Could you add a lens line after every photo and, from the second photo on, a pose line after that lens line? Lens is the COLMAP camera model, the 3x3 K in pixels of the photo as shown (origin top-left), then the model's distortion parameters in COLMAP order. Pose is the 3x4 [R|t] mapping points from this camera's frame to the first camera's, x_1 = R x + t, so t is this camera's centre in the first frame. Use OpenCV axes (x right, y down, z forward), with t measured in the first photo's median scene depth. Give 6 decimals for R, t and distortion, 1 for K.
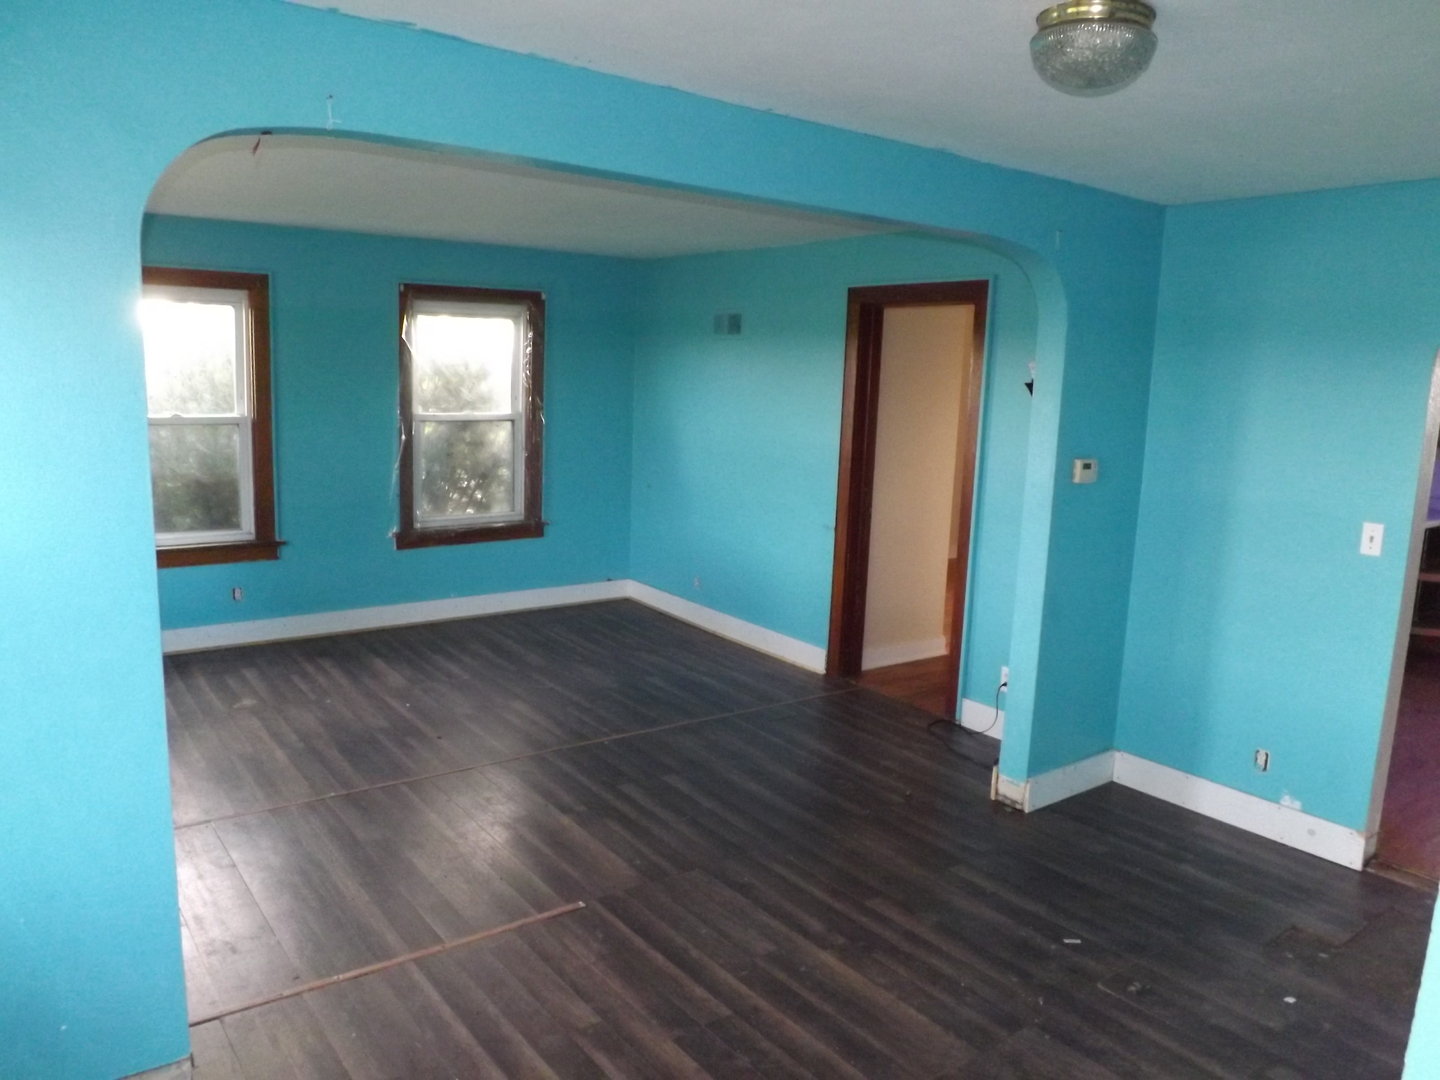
lens RADIAL K [[1026.4, 0, 715.8], [0, 1026.4, 542.7], [0, 0, 1]] dist [-0.063630, 0.004482]
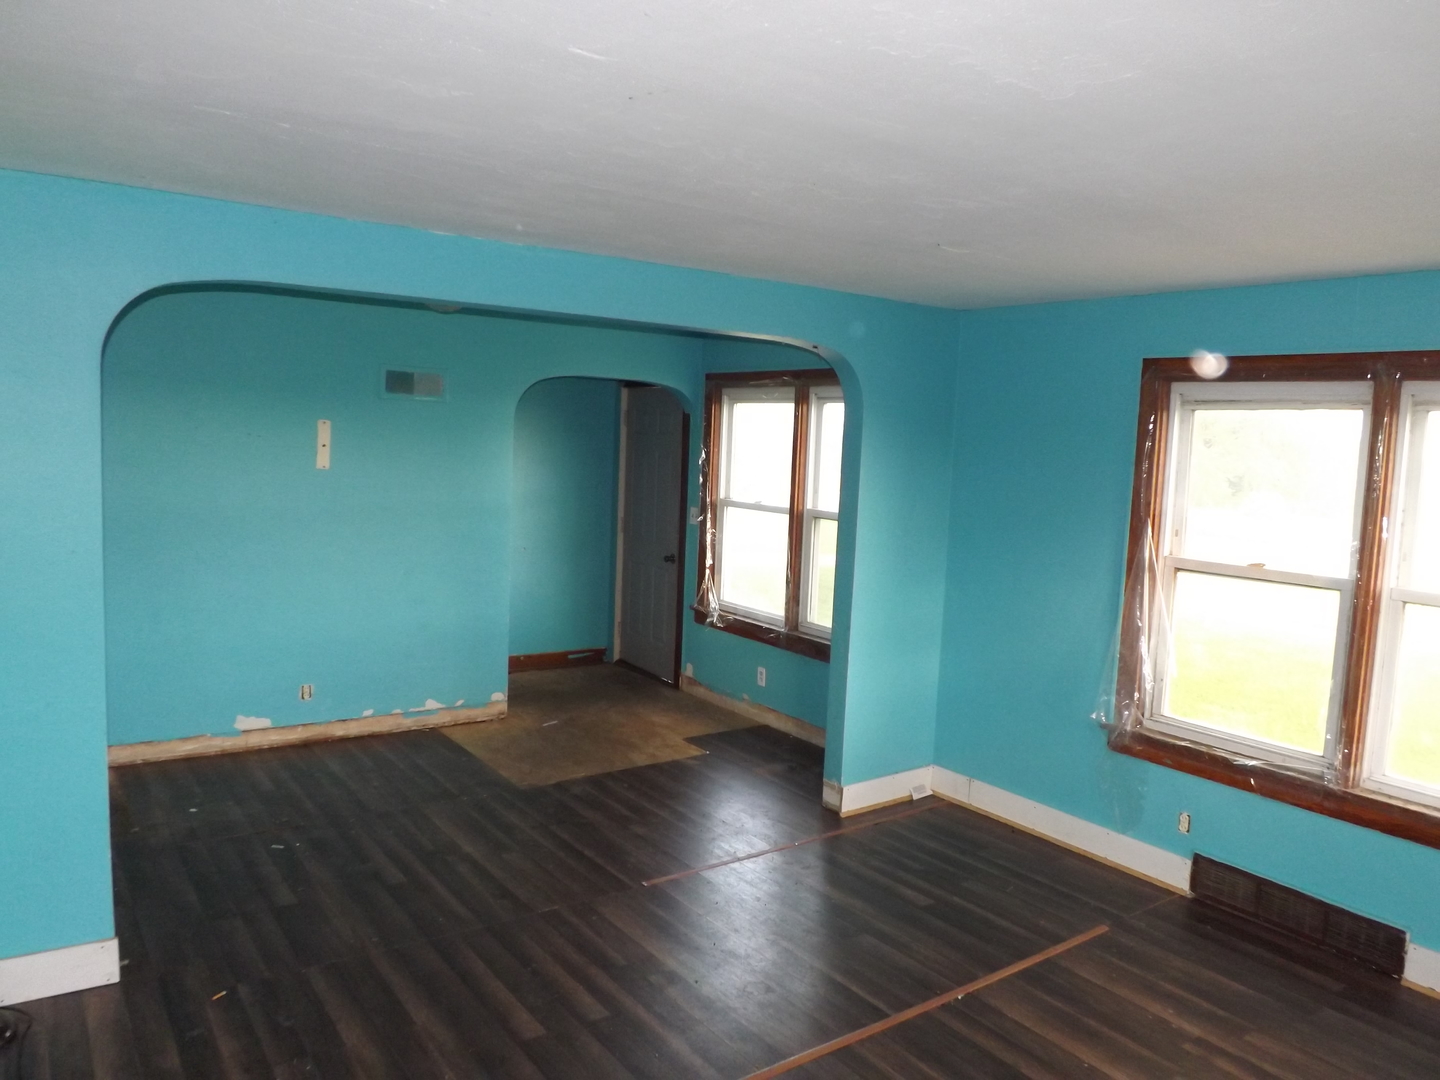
lens RADIAL K [[1026.4, 0, 719.7], [0, 1026.4, 535.2], [0, 0, 1]] dist [-0.063630, 0.004482]
pose [[-0.996298, -0.085956, 0.001577, -0.173535], [-0.082585, 0.961993, 0.260287, -0.351438], [-0.023890, 0.259194, -0.965530, 1.913323]]
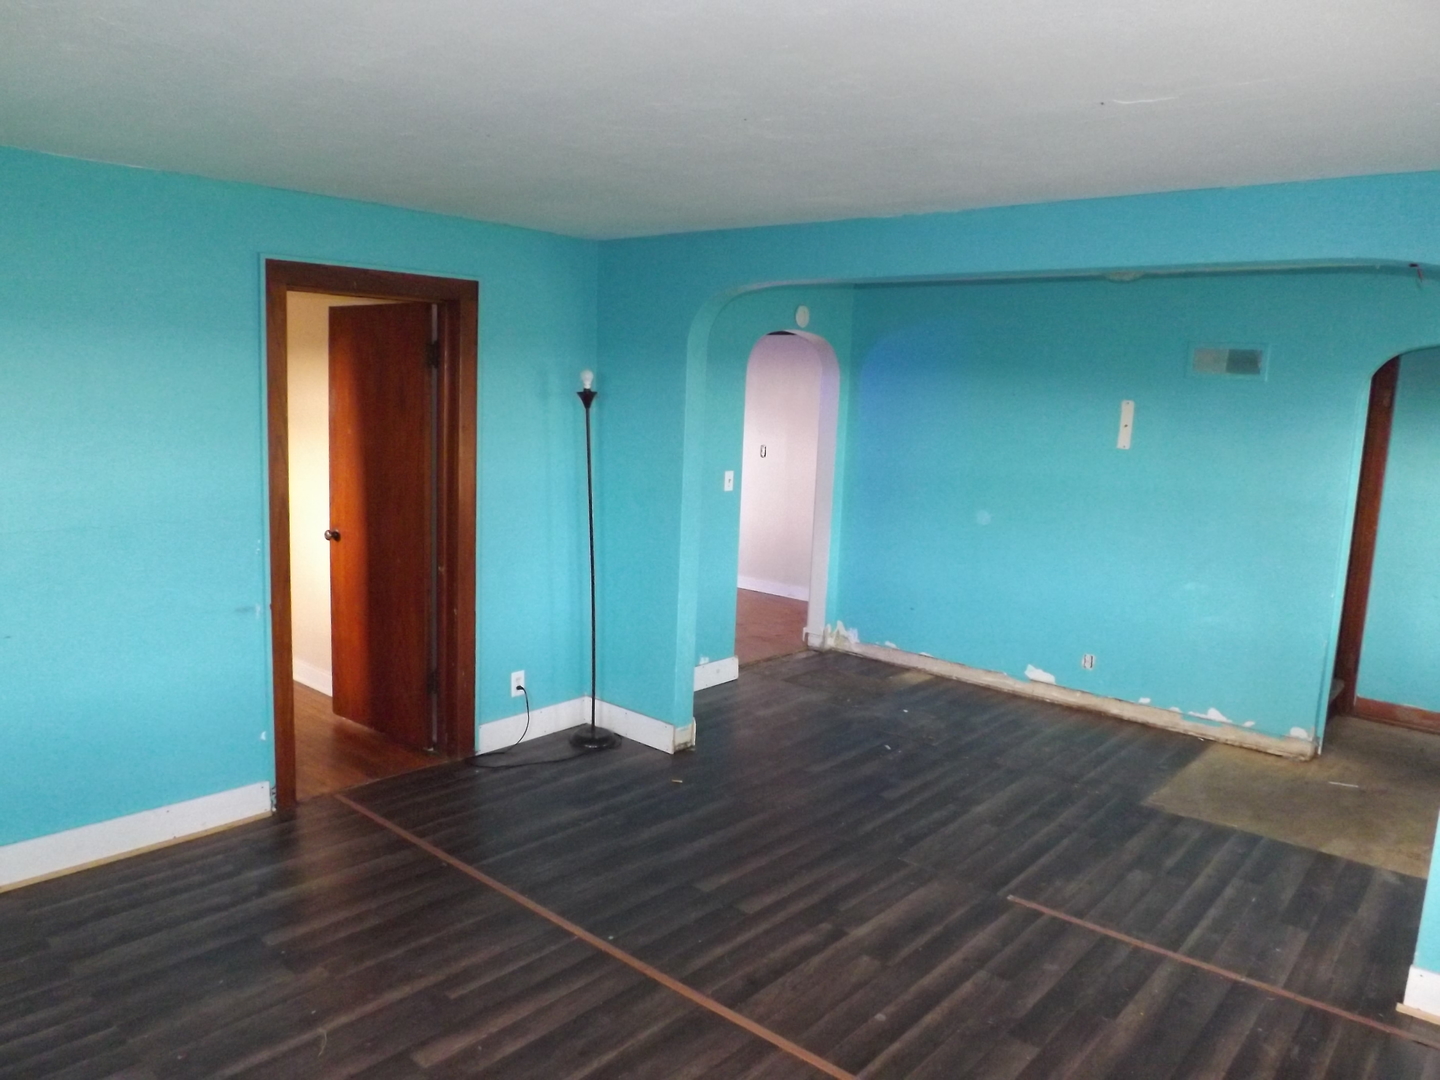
lens RADIAL K [[1026.4, 0, 718.5], [0, 1026.4, 542.2], [0, 0, 1]] dist [-0.063630, 0.004482]
pose [[-0.208105, -0.191356, 0.959206, -0.964745], [0.117109, 0.968747, 0.218667, -0.274228], [-0.971070, 0.157838, -0.179191, 1.326608]]
